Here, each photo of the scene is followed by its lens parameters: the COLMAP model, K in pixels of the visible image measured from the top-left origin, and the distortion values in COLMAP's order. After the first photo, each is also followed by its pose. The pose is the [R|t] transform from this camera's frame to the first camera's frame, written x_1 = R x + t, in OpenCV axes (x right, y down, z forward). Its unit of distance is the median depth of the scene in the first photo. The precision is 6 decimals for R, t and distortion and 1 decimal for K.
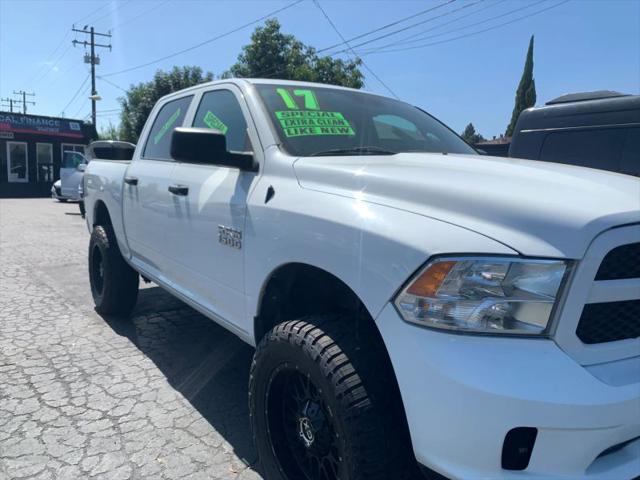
lens RADIAL K [[486.6, 0, 312.3], [0, 486.6, 235.3], [0, 0, 1]] dist [0.036080, -0.022244]
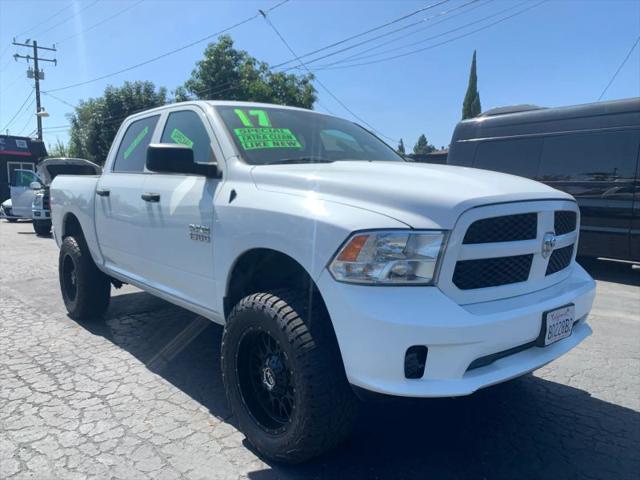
lens RADIAL K [[486.6, 0, 322.7], [0, 486.6, 243.4], [0, 0, 1]] dist [0.036080, -0.022244]
pose [[0.994161, -0.038713, 0.100728, 0.005796], [0.039684, 0.999183, -0.007654, 0.028155], [-0.100349, 0.011606, 0.994885, -0.131629]]
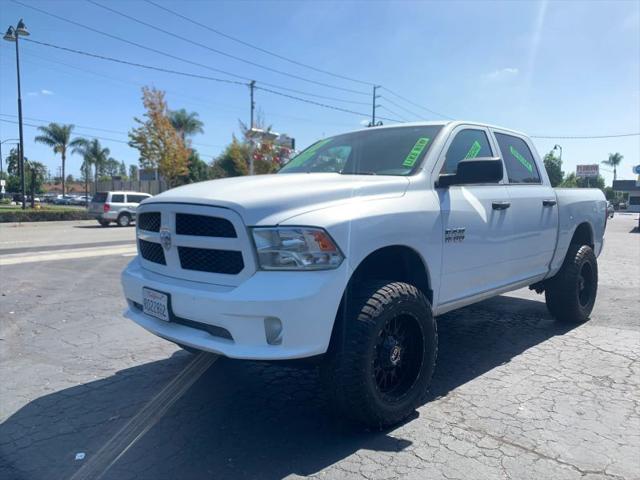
lens RADIAL K [[486.6, 0, 322.0], [0, 486.6, 235.1], [0, 0, 1]] dist [0.036080, -0.022244]
pose [[0.177875, 0.038506, -0.983299, 1.023744], [-0.121108, 0.992494, 0.016958, -0.008200], [0.976572, 0.116069, 0.181204, 0.482606]]
